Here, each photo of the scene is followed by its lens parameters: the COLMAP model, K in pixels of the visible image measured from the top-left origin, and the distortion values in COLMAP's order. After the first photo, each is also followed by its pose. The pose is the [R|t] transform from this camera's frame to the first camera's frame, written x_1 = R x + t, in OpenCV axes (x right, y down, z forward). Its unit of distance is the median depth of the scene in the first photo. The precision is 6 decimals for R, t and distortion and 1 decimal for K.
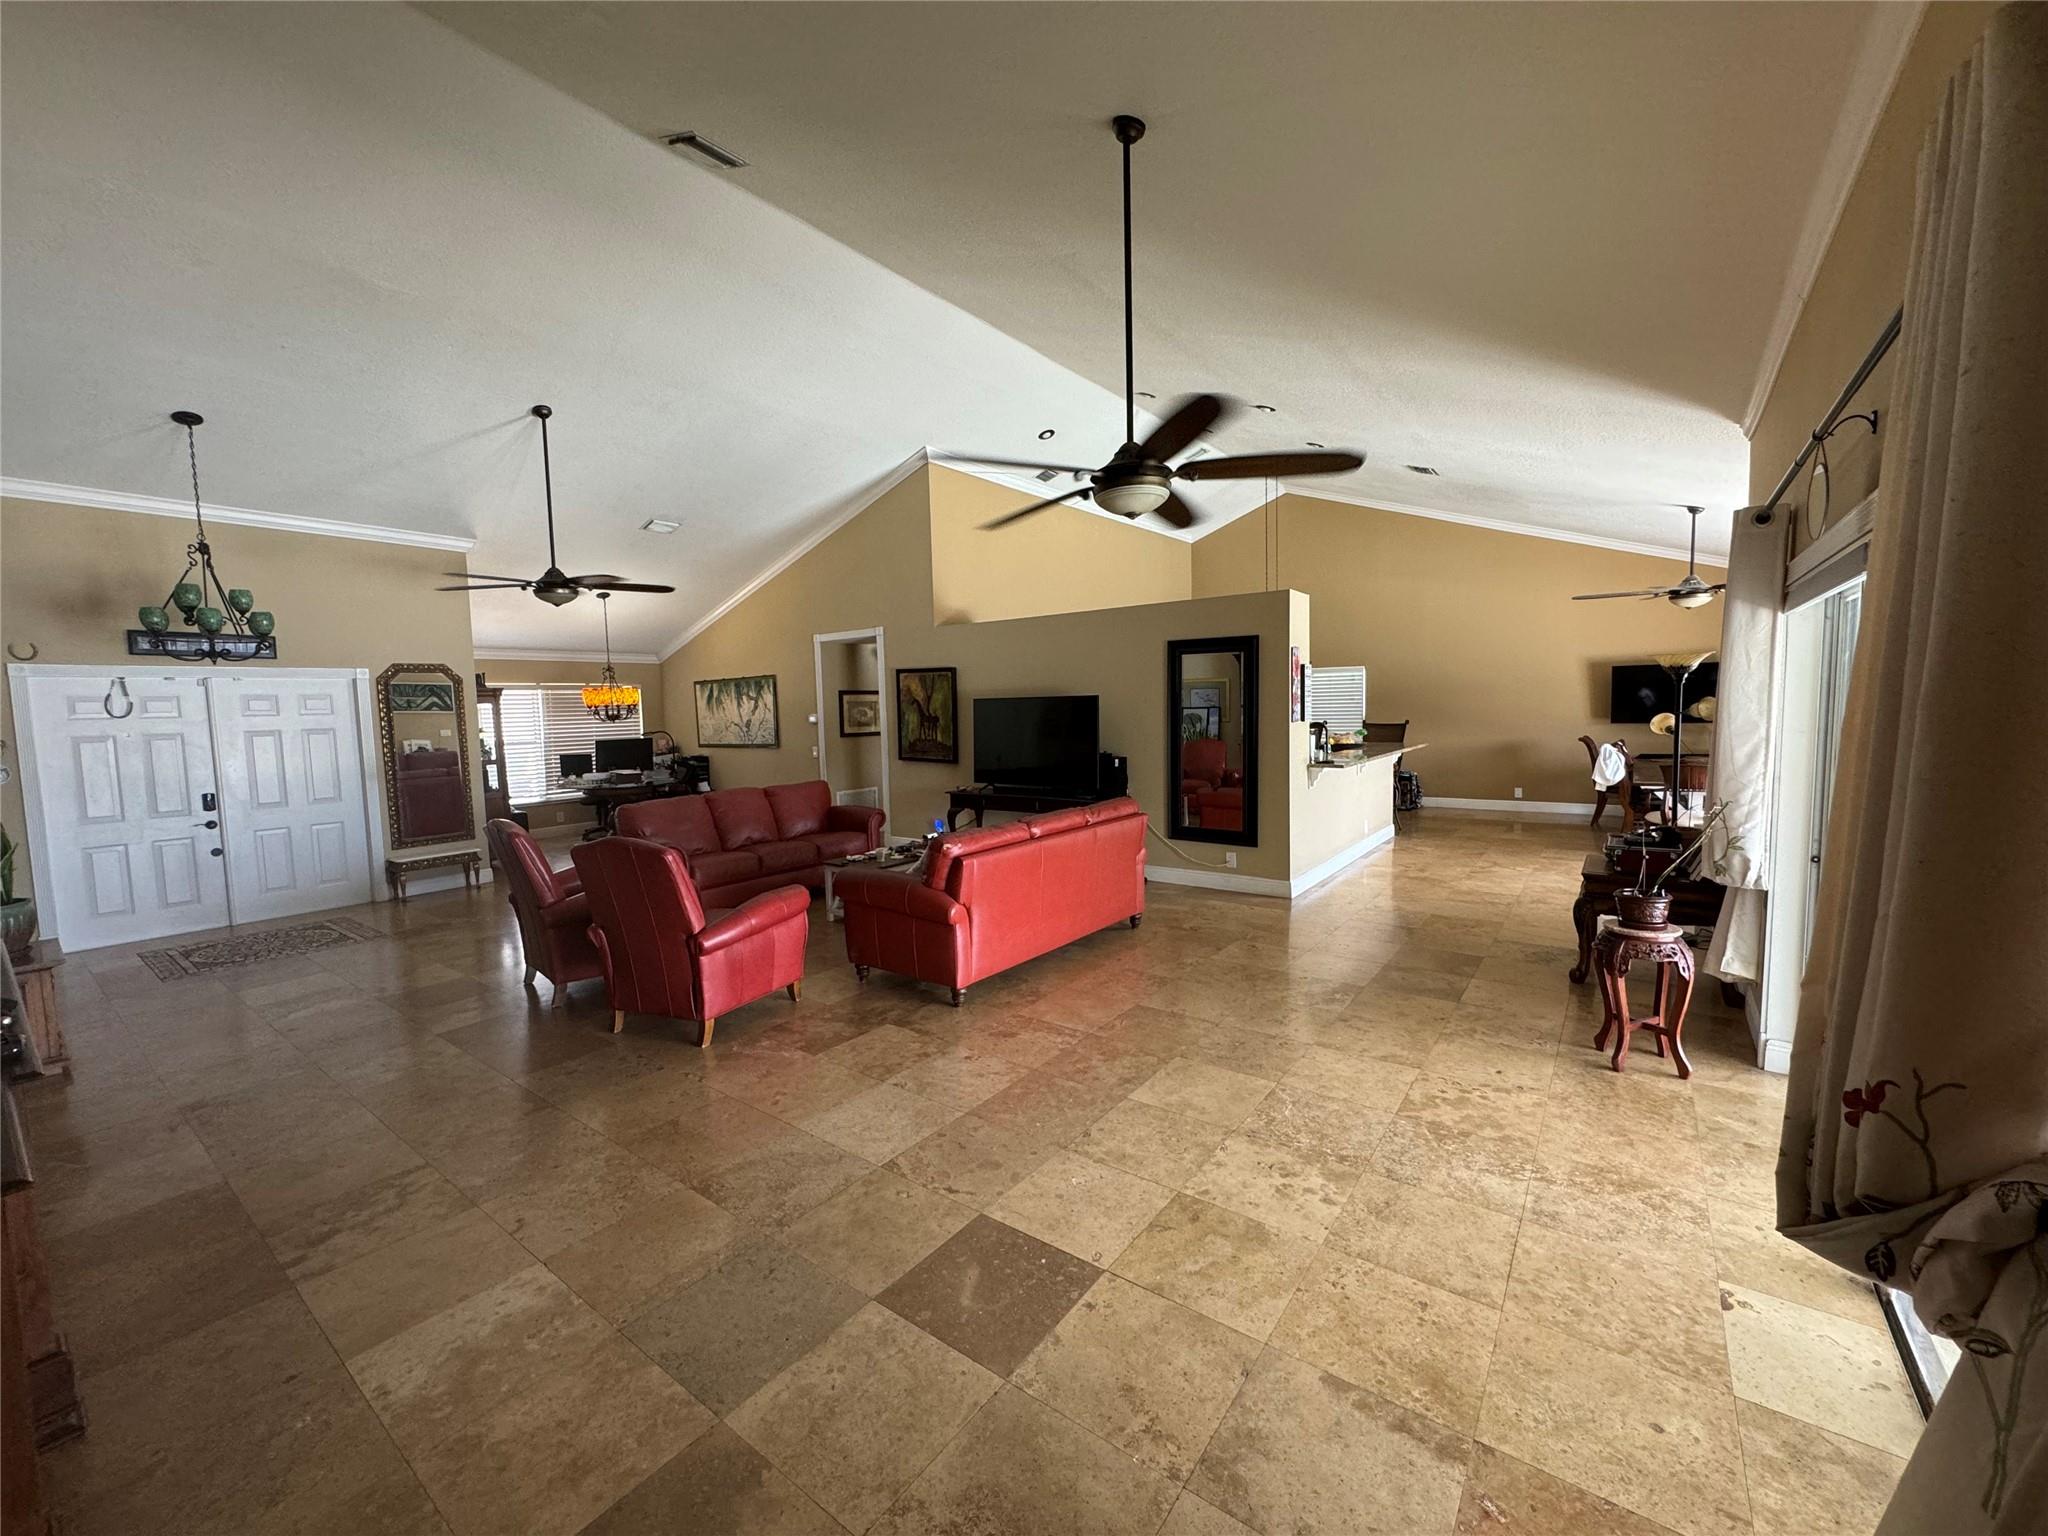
lens RADIAL K [[818.1, 0, 1031.2], [0, 818.1, 767.2], [0, 0, 1]] dist [-0.005278, -0.000007]
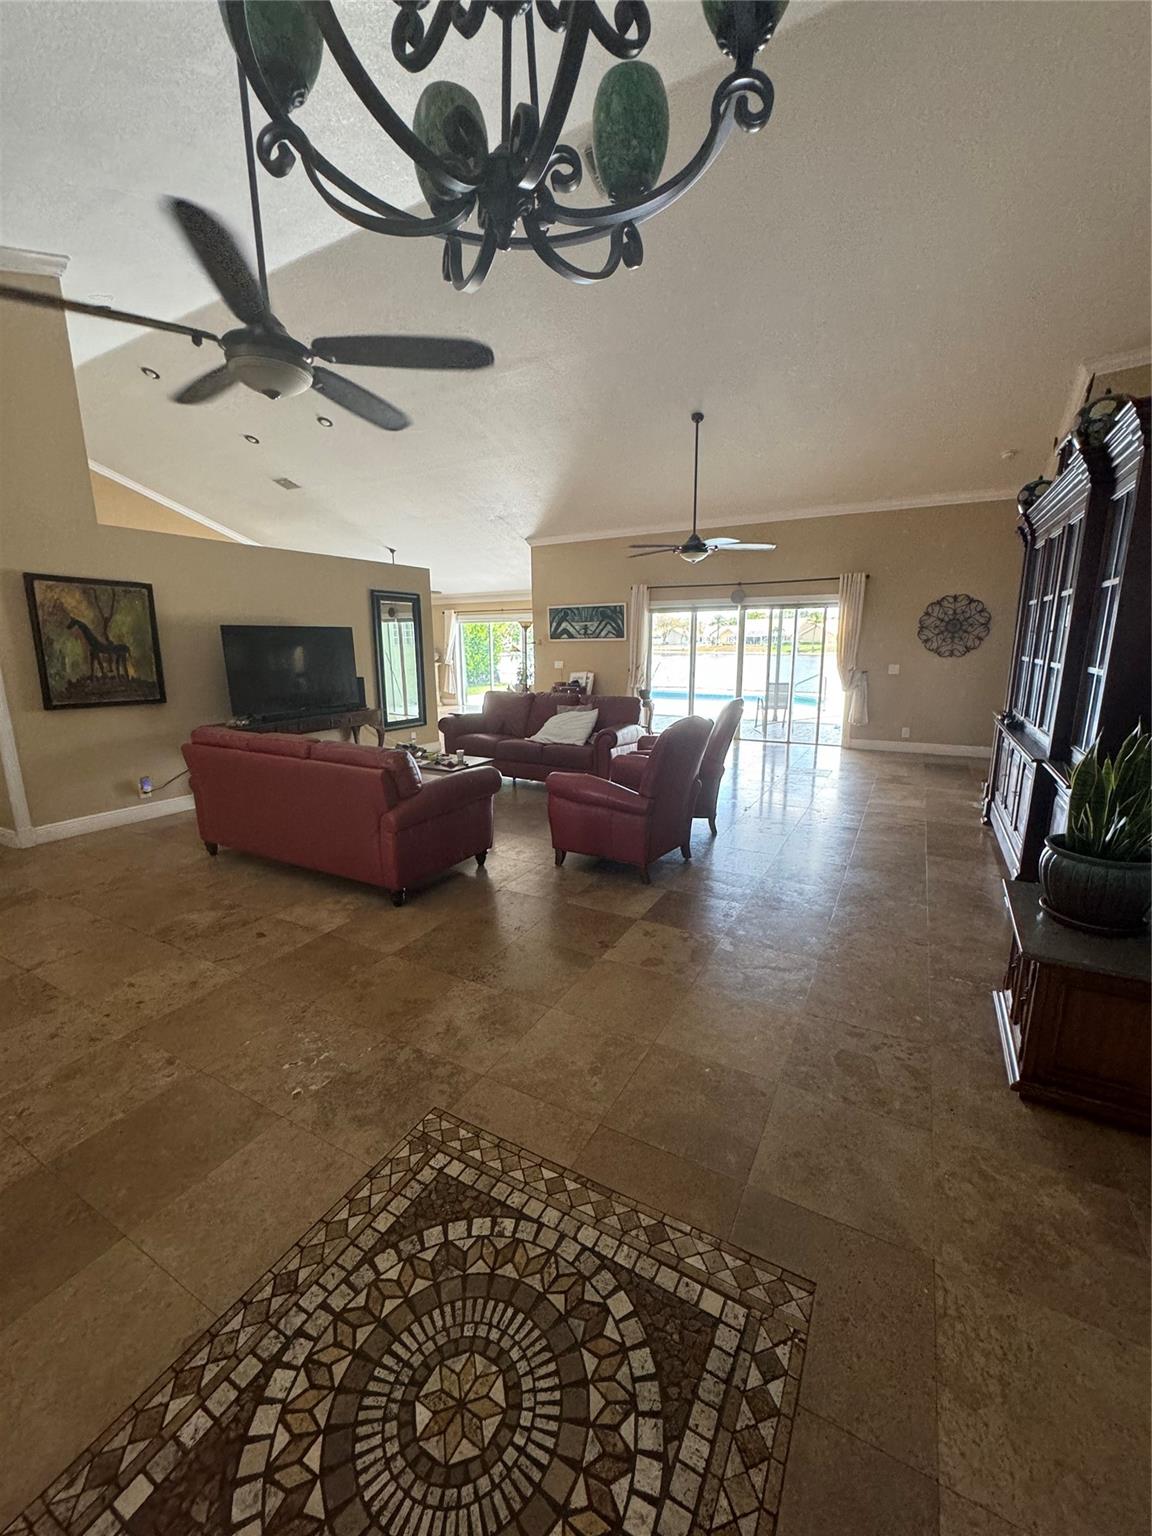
lens RADIAL K [[613.6, 0, 574.7], [0, 613.6, 772.1], [0, 0, 1]] dist [-0.005278, -0.000007]
pose [[-0.133561, -0.180649, 0.974437, -0.750187], [0.094636, 0.976428, 0.193989, -0.016508], [-0.986512, 0.118126, -0.113317, 0.651540]]
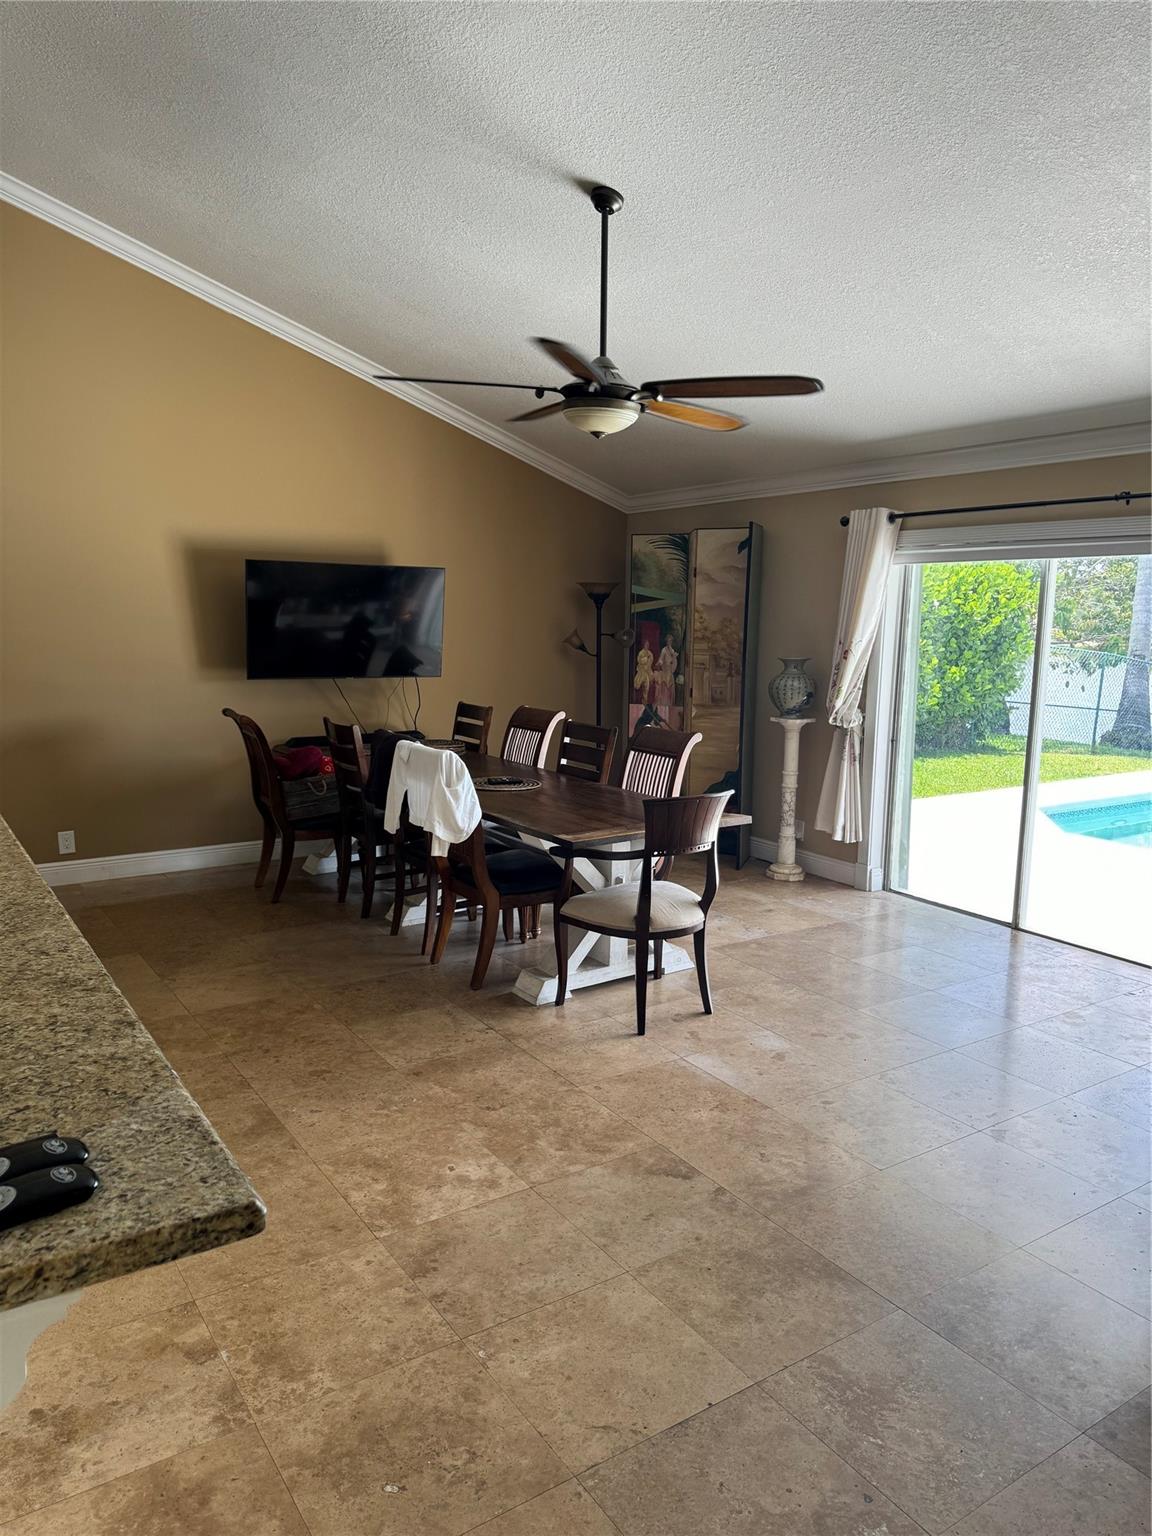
lens RADIAL K [[1089.0, 0, 588.5], [0, 1089.0, 779.4], [0, 0, 1]] dist [0.051382, -0.039884]
pose [[0.324258, -0.113156, 0.939177, 0.193341], [0.057785, 0.993335, 0.099731, -0.058047], [-0.944202, 0.021932, 0.328635, 0.686158]]
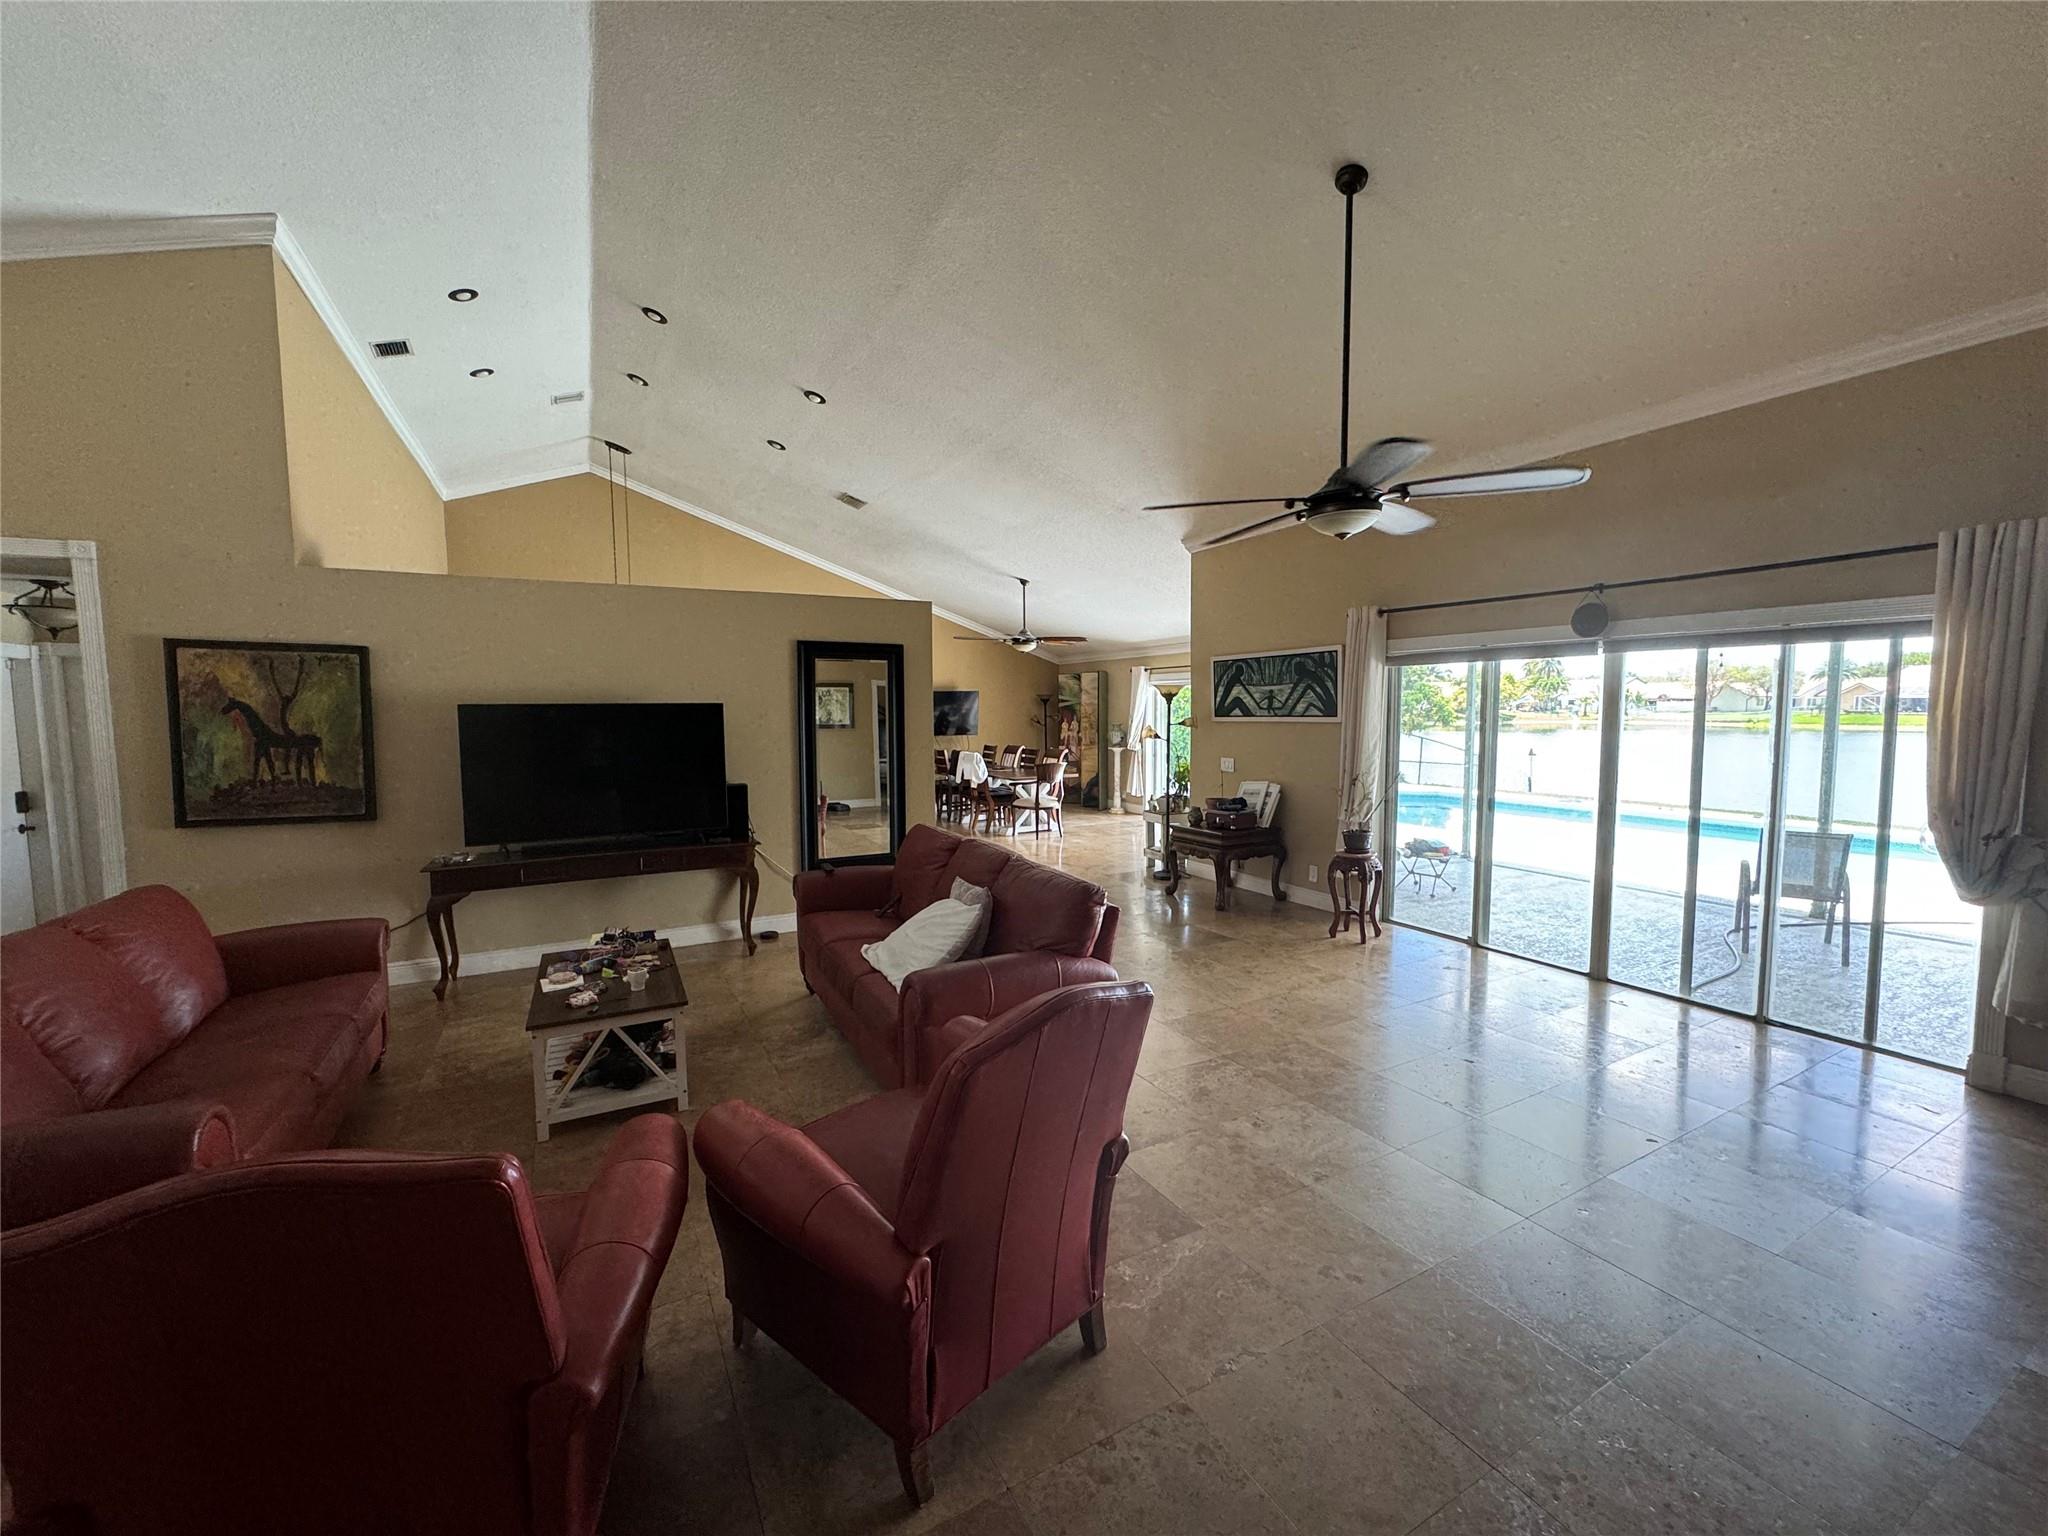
lens RADIAL K [[818.1, 0, 1014.7], [0, 818.1, 770.5], [0, 0, 1]] dist [-0.005278, -0.000007]
pose [[0.421075, -0.047066, 0.905804, -0.397216], [0.071387, 0.997275, 0.018634, -0.017029], [-0.904212, 0.056817, 0.423287, 0.365971]]
